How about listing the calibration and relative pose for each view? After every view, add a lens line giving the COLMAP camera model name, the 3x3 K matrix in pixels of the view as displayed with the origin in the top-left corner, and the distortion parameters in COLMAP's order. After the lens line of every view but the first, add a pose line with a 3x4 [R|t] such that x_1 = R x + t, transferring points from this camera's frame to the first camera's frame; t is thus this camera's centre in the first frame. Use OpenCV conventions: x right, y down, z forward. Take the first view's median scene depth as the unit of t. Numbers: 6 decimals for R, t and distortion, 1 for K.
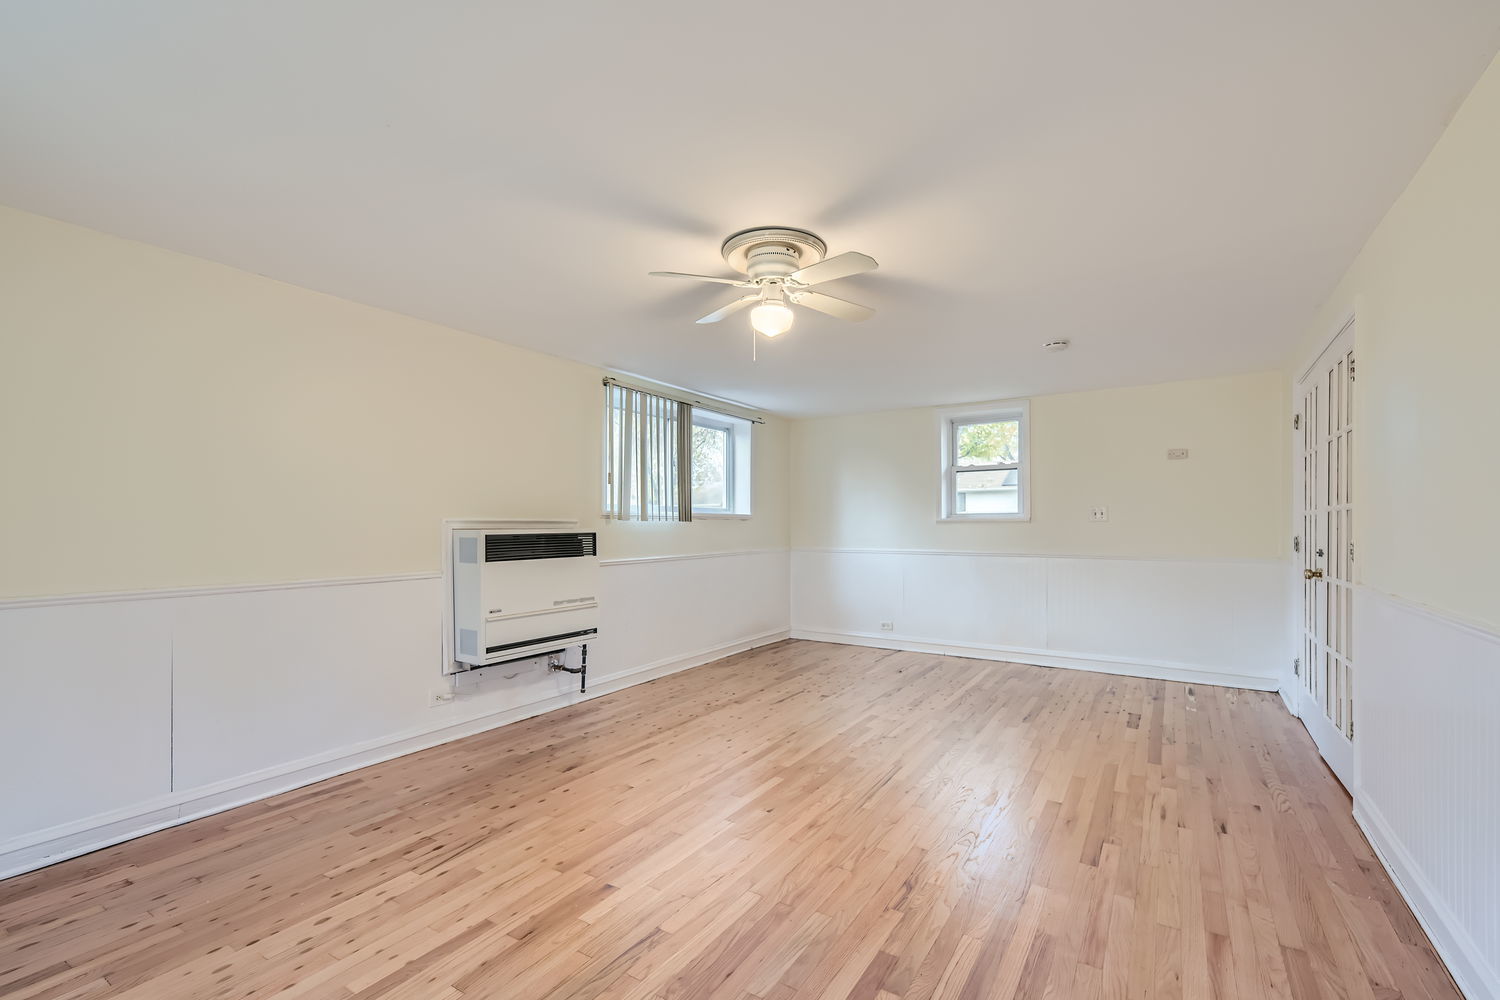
lens RADIAL K [[658.0, 0, 764.5], [0, 658.0, 531.3], [0, 0, 1]] dist [0.019290, -0.004033]
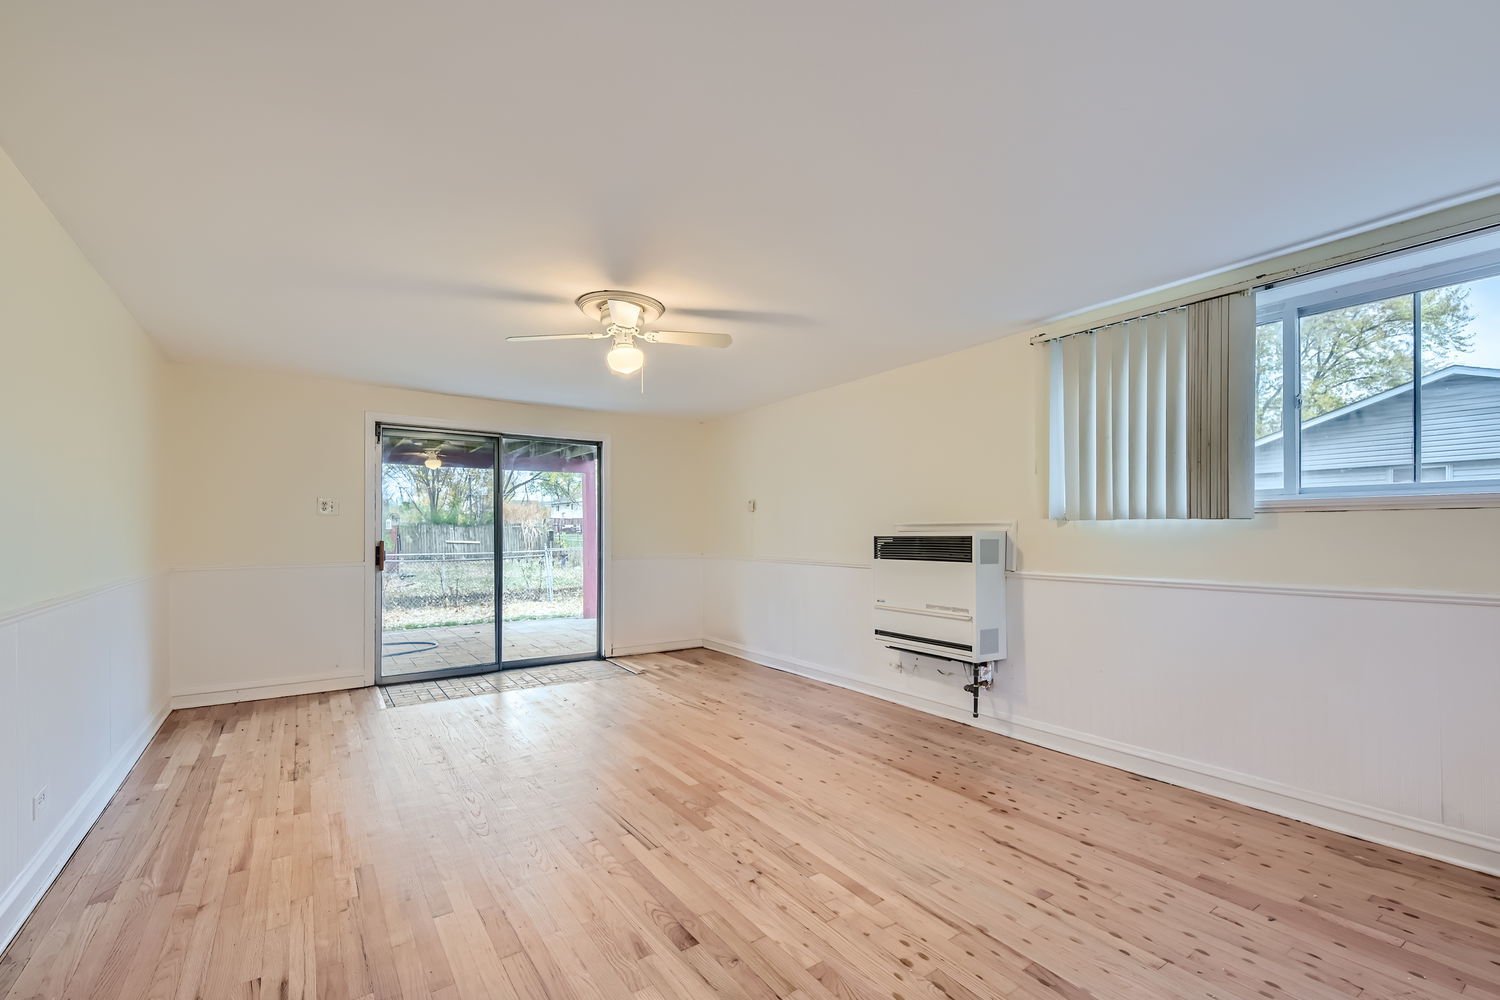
lens RADIAL K [[658.0, 0, 761.2], [0, 658.0, 512.6], [0, 0, 1]] dist [0.019290, -0.004033]
pose [[-0.405377, -0.023557, -0.913846, 0.696062], [-0.004331, 0.999706, -0.023849, -0.008076], [0.914139, -0.005710, -0.405360, 1.159306]]
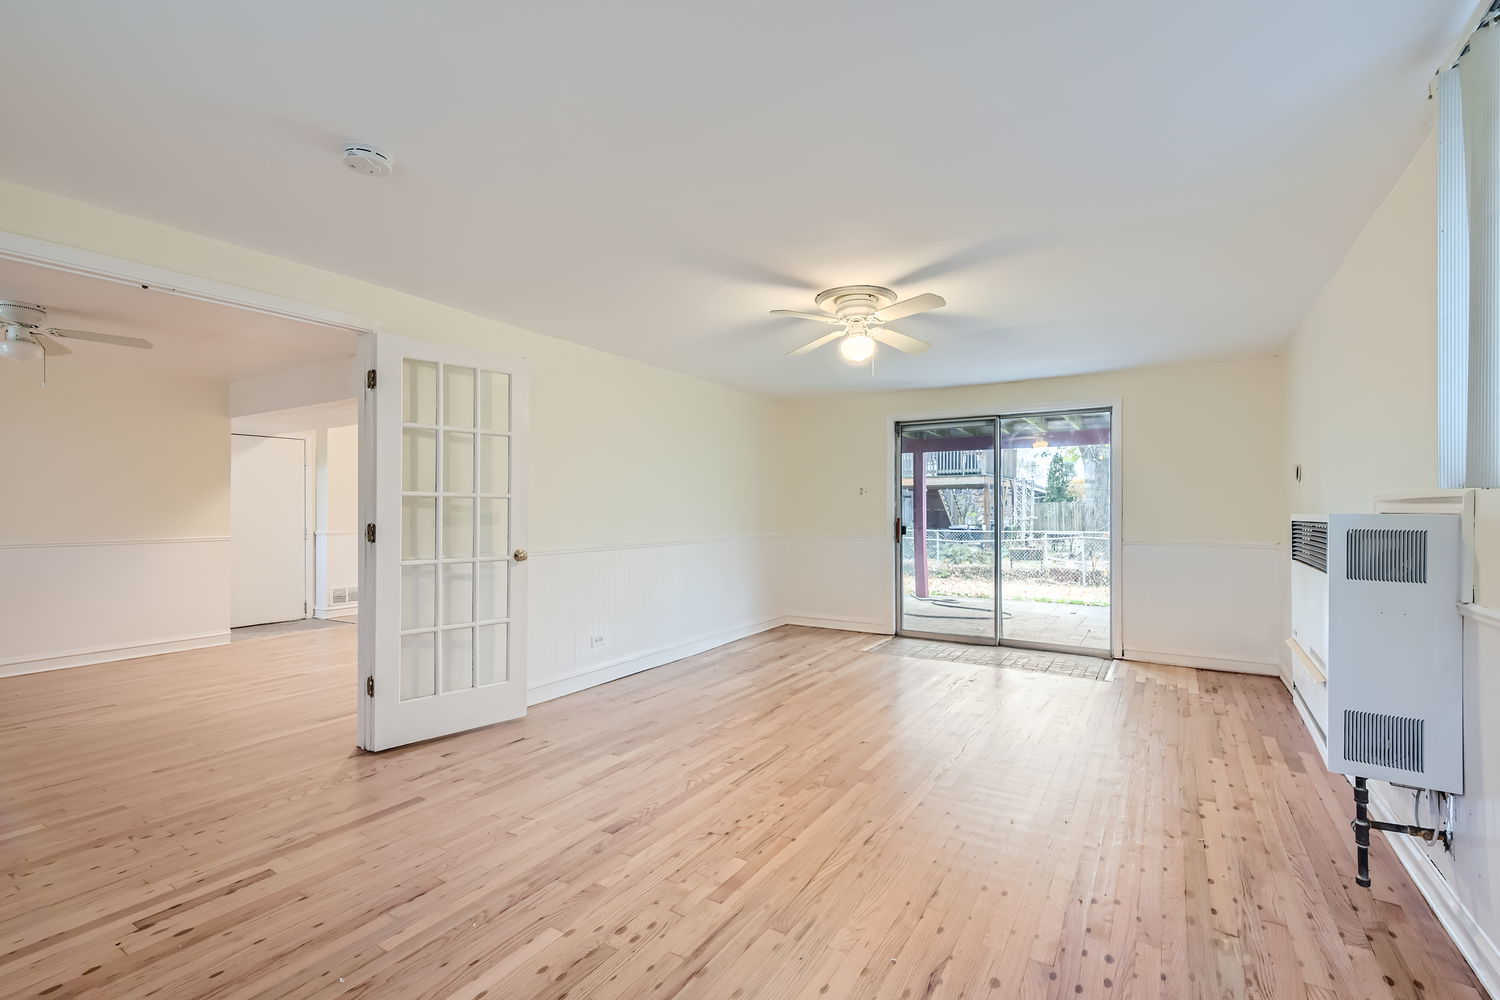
lens RADIAL K [[658.0, 0, 759.9], [0, 658.0, 505.3], [0, 0, 1]] dist [0.019290, -0.004033]
pose [[-0.999998, 0.000666, -0.001990, 0.139238], [0.000664, 1.000000, 0.000656, -0.013366], [0.001990, 0.000655, -0.999998, 1.532479]]
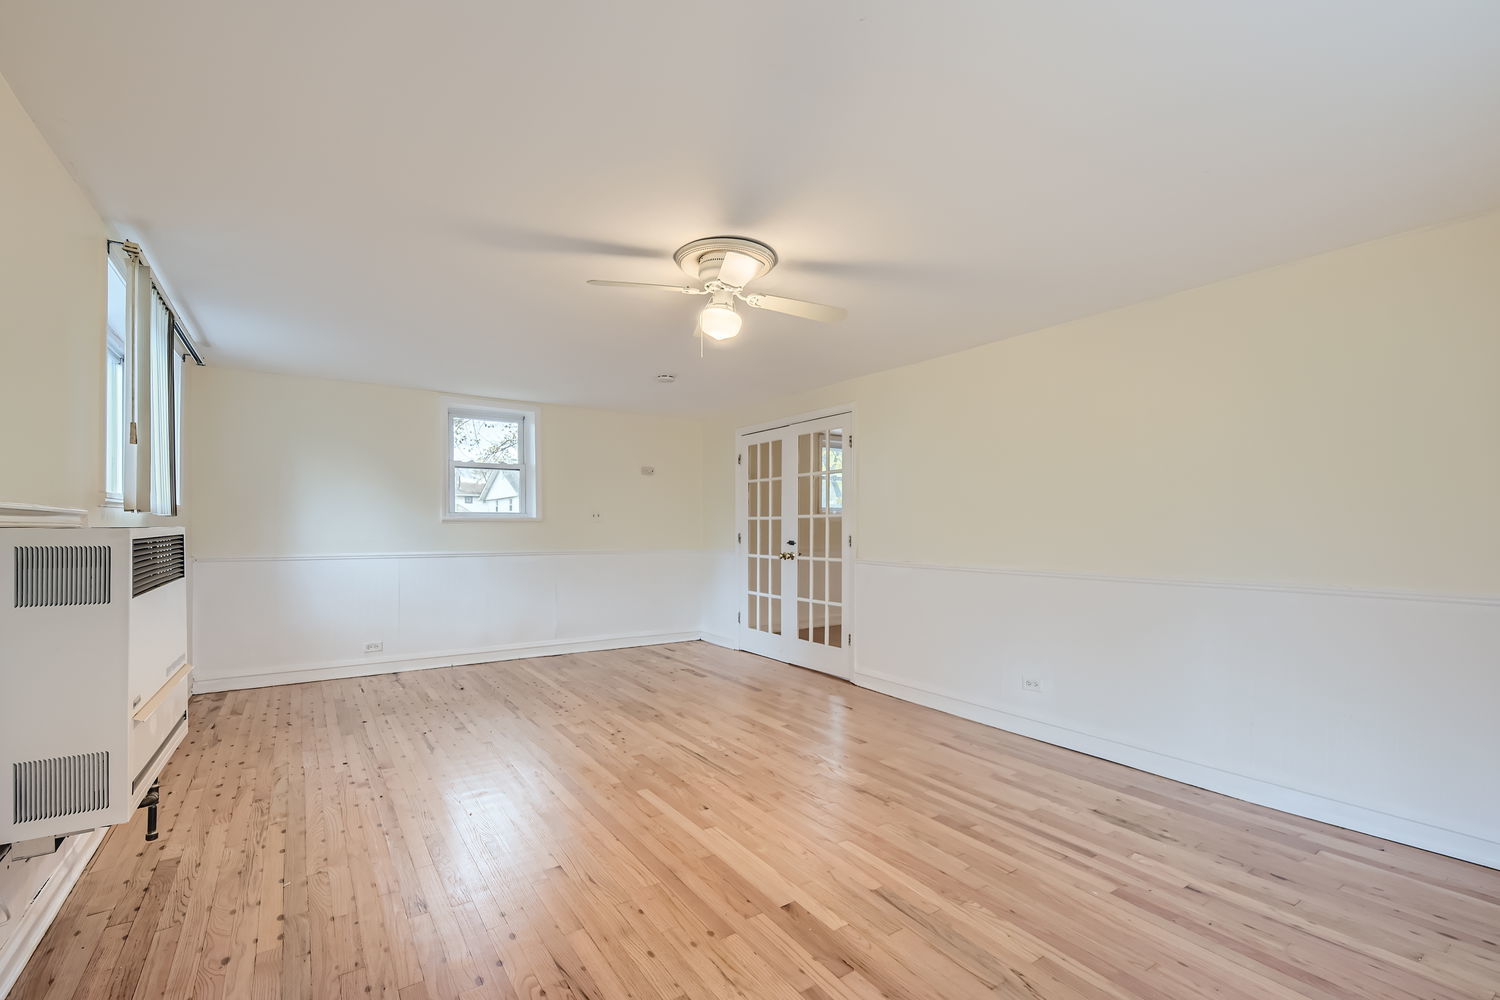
lens RADIAL K [[658.0, 0, 766.9], [0, 658.0, 528.3], [0, 0, 1]] dist [0.019290, -0.004033]
pose [[0.389868, -0.000694, 0.920871, -0.609090], [0.003892, 0.999992, -0.000894, -0.002488], [-0.920863, 0.003932, 0.389867, 0.356159]]
